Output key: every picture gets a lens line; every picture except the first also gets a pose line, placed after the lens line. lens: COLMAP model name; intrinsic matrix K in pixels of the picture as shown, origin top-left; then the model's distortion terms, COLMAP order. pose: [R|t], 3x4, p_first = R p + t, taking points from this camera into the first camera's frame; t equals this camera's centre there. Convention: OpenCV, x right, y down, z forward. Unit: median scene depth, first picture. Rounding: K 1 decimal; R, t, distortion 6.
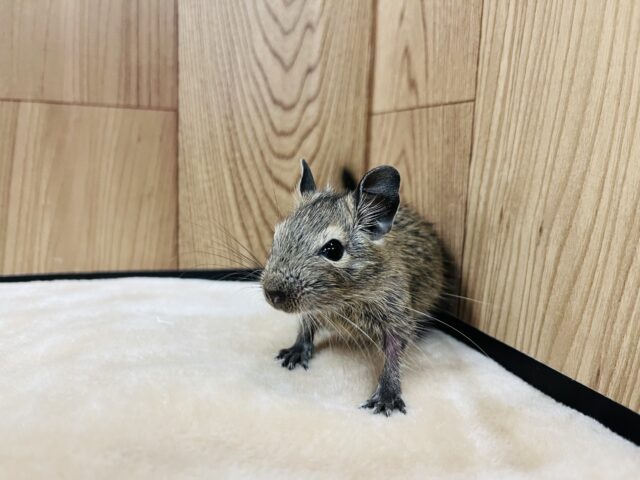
lens RADIAL K [[487.2, 0, 326.7], [0, 487.2, 239.0], [0, 0, 1]] dist [-0.009146, -0.041435]
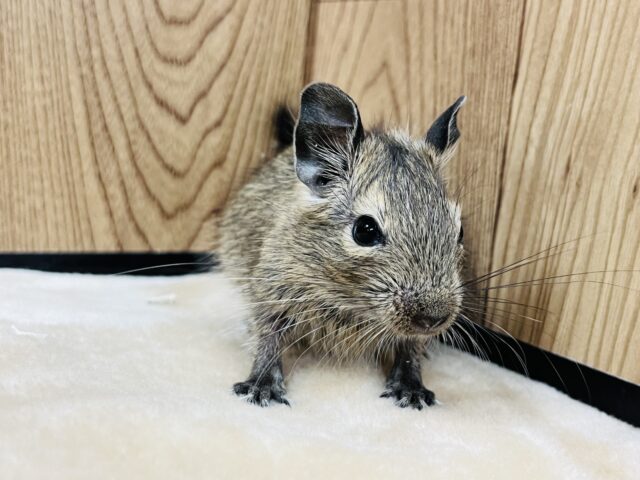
lens RADIAL K [[852.6, 0, 319.4], [0, 852.6, 239.2], [0, 0, 1]] dist [-0.013322, 0.000000]
pose [[0.970473, 0.015676, 0.240700, -0.180343], [-0.020477, 0.999638, 0.017461, 0.025680], [-0.240339, -0.021874, 0.970443, -0.041408]]
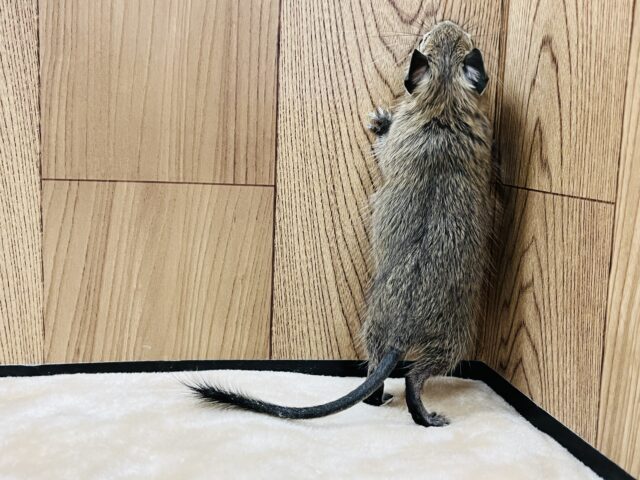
lens RADIAL K [[660.0, 0, 318.3], [0, 660.0, 241.1], [0, 0, 1]] dist [-0.003308, 0.000000]
pose [[0.984174, 0.015830, -0.176497, -0.009374], [-0.022328, 0.999142, -0.034891, -0.124921], [0.175793, 0.038280, 0.983683, -0.202173]]
